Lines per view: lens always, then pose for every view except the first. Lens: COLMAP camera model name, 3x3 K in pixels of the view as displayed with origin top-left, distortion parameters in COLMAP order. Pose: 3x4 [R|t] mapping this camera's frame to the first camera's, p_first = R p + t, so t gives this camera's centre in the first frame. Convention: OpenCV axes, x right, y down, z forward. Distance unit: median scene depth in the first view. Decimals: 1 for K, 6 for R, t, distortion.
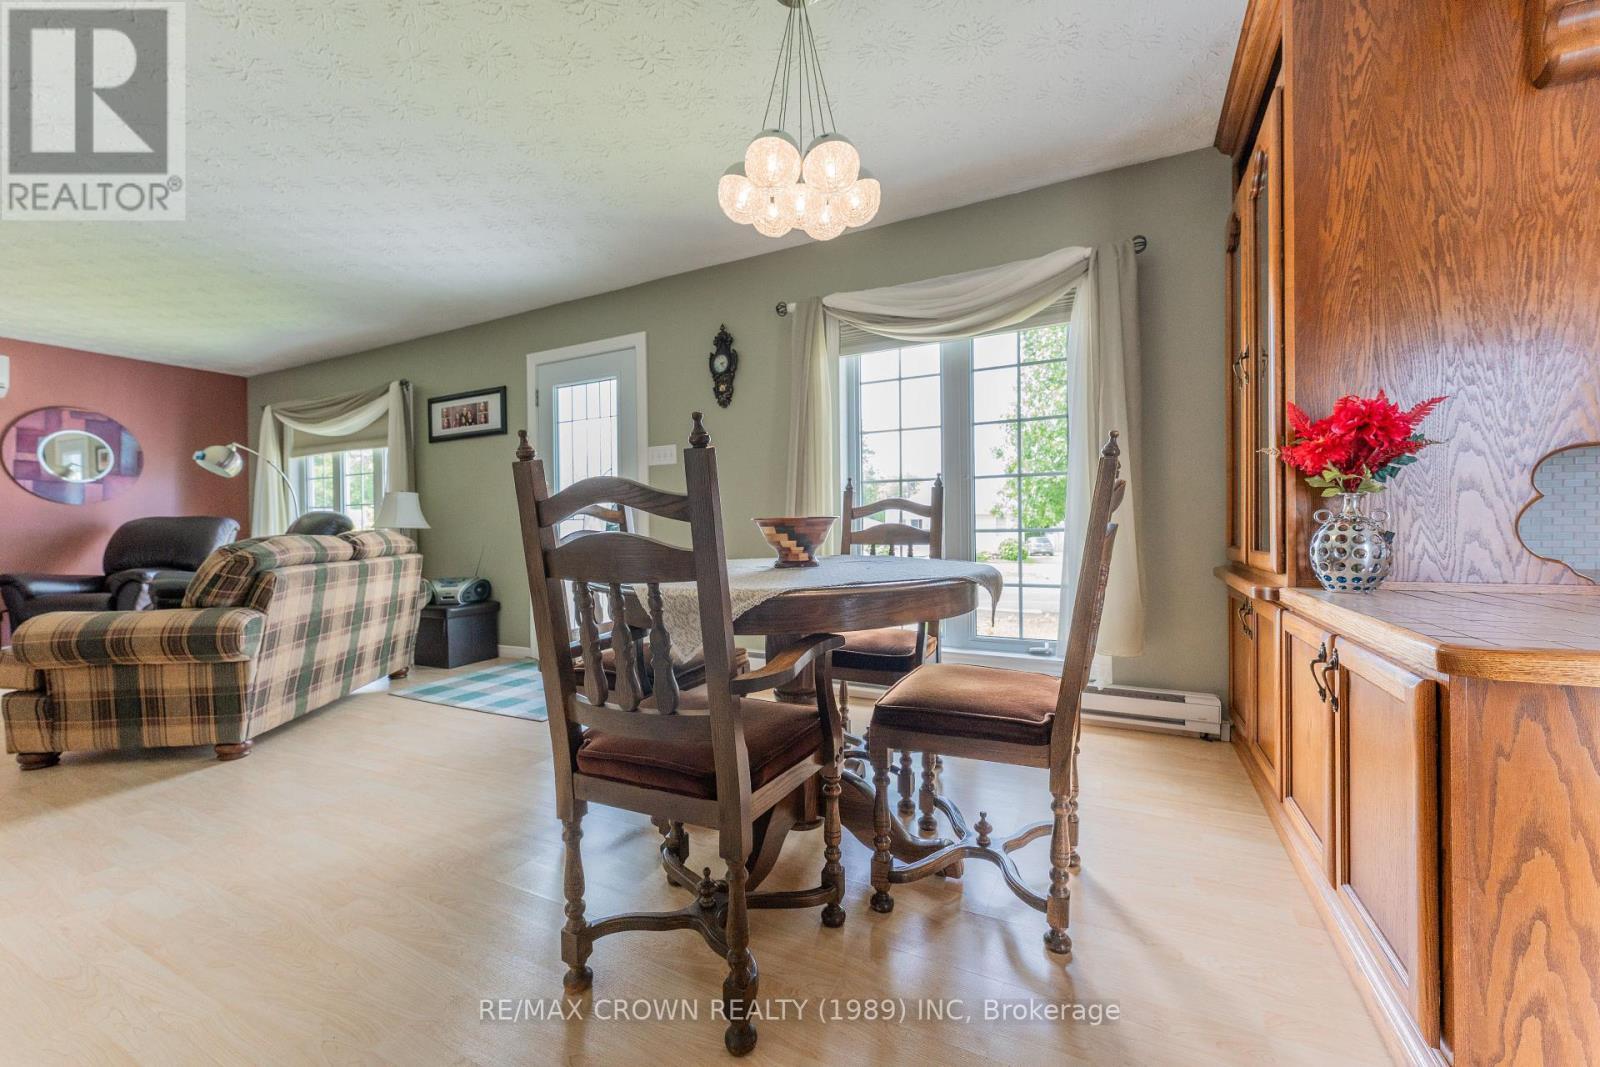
lens RADIAL K [[624.9, 0, 805.5], [0, 624.9, 535.8], [0, 0, 1]] dist [0.000139, -0.000247]
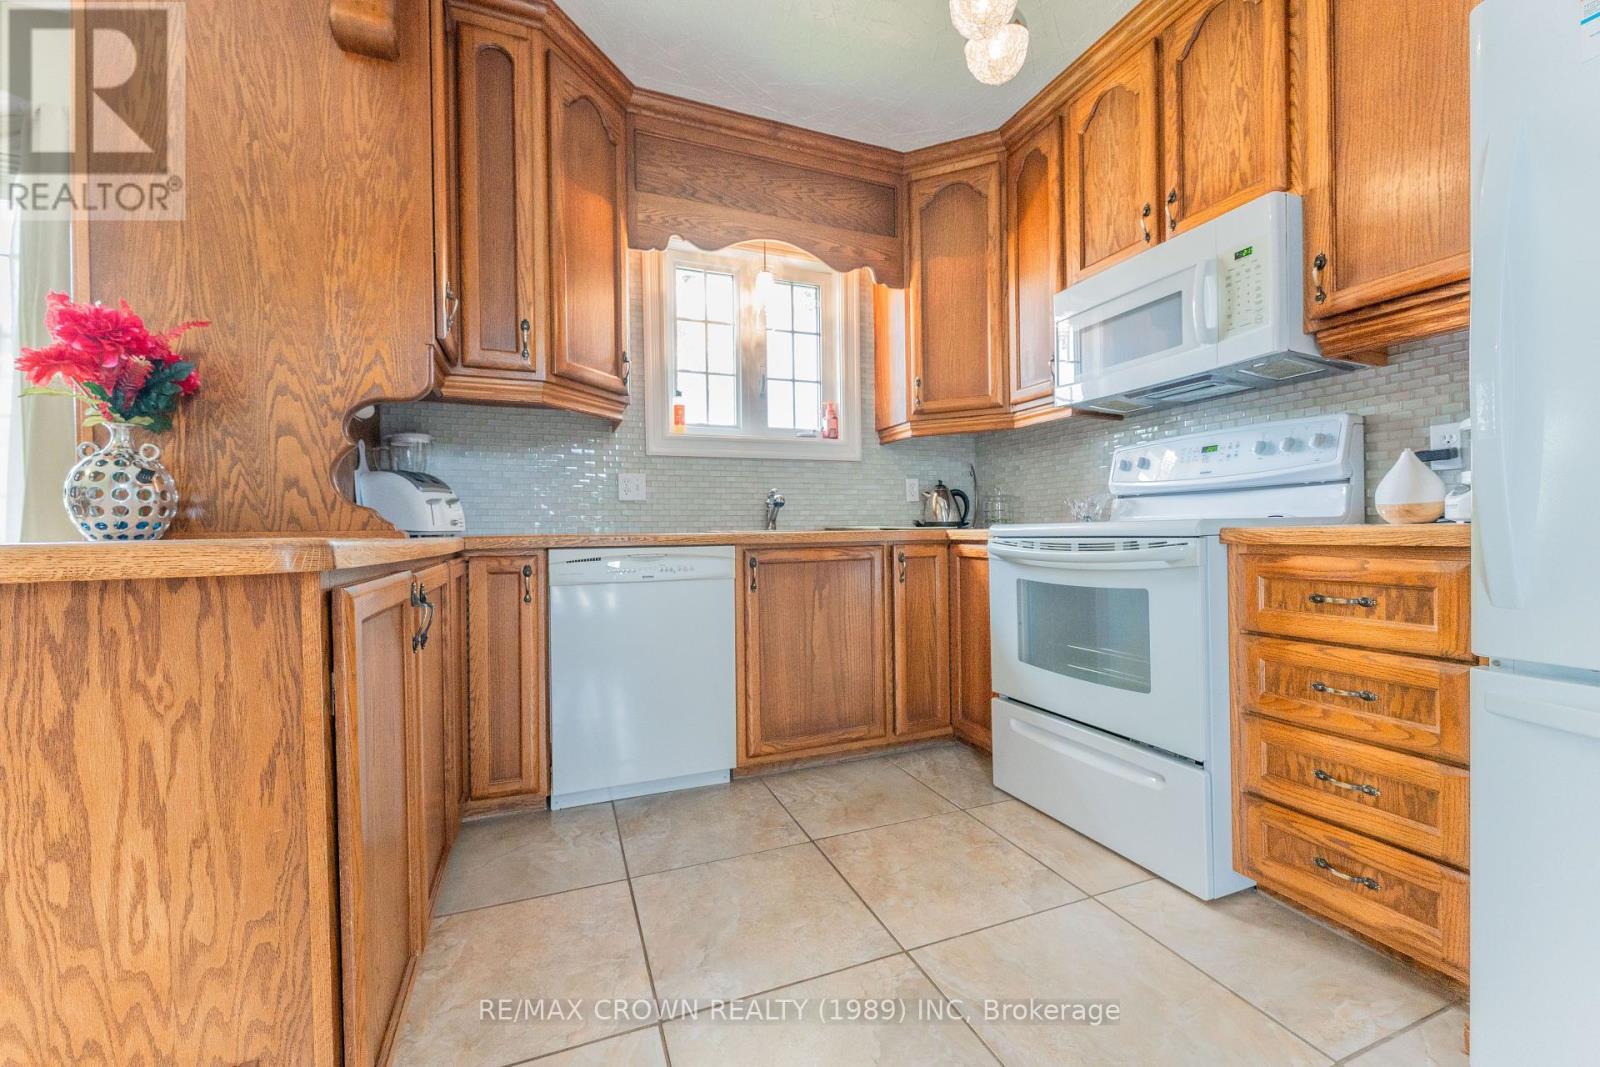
lens RADIAL K [[634.9, 0, 795.3], [0, 634.9, 533.3], [0, 0, 1]] dist [0.000492, -0.000299]
pose [[0.666687, -0.000649, 0.745338, 0.846880], [0.011665, 0.999886, -0.009563, 0.095240], [-0.745247, 0.015070, 0.666618, -0.229679]]
